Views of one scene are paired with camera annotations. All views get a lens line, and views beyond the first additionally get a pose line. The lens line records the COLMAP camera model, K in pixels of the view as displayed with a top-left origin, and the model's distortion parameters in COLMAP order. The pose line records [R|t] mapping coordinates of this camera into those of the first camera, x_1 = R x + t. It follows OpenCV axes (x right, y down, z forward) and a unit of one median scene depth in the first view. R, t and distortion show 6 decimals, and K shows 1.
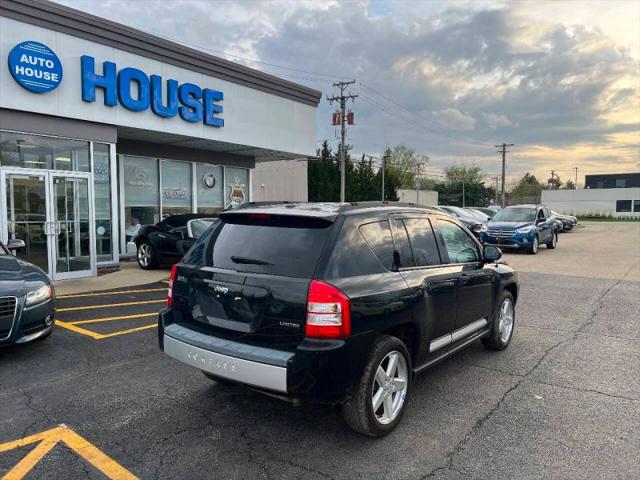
lens RADIAL K [[479.0, 0, 325.0], [0, 479.0, 241.8], [0, 0, 1]] dist [0.056060, -0.063759]
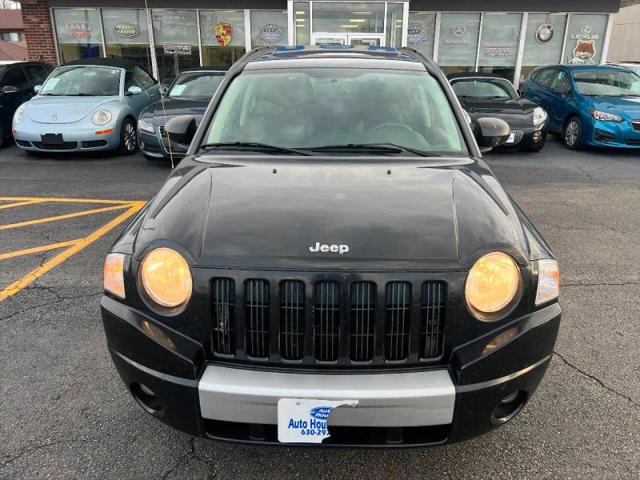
lens RADIAL K [[479.0, 0, 323.7], [0, 479.0, 236.9], [0, 0, 1]] dist [0.056060, -0.063759]
pose [[0.621650, 0.250095, -0.742296, 0.369294], [-0.052400, 0.958813, 0.279162, 0.002730], [0.781540, -0.134645, 0.609152, 0.155792]]
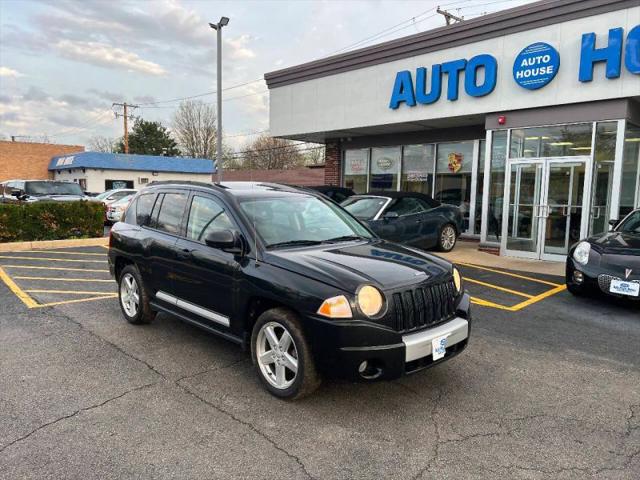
lens RADIAL K [[479.0, 0, 315.7], [0, 479.0, 242.1], [0, 0, 1]] dist [0.056060, -0.063759]
pose [[-0.162240, 0.099448, -0.981727, 0.554609], [-0.079346, 0.990372, 0.113437, -0.039874], [0.983556, 0.096301, -0.152787, 0.631273]]
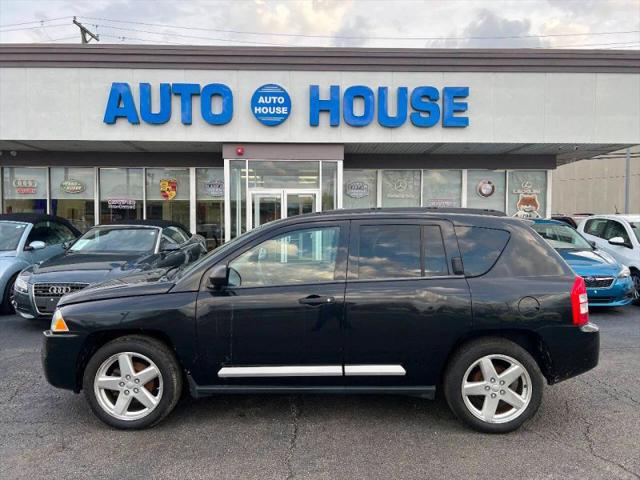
lens RADIAL K [[479.0, 0, 320.7], [0, 479.0, 240.7], [0, 0, 1]] dist [0.056060, -0.063759]
pose [[0.618725, 0.026069, -0.785175, 0.392021], [-0.050119, 0.998723, -0.006335, -0.015610], [0.784007, 0.043272, 0.619241, 0.321688]]
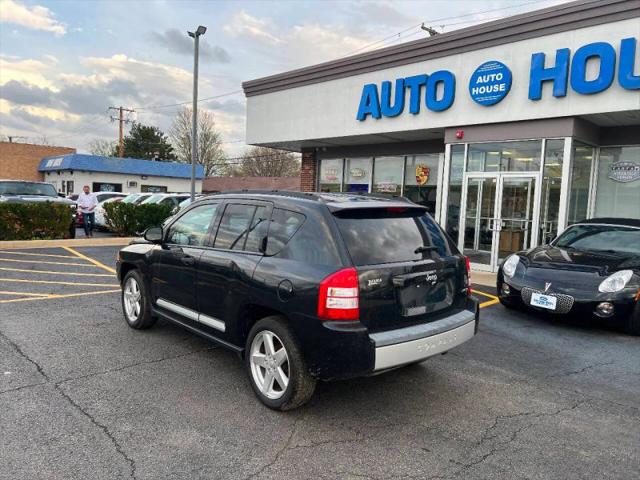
lens RADIAL K [[479.0, 0, 323.7], [0, 479.0, 232.9], [0, 0, 1]] dist [0.056060, -0.063759]
pose [[-0.149020, 0.058641, -0.987094, 0.545550], [-0.107148, 0.991405, 0.075074, -0.047096], [0.983012, 0.116953, -0.141455, 0.725002]]
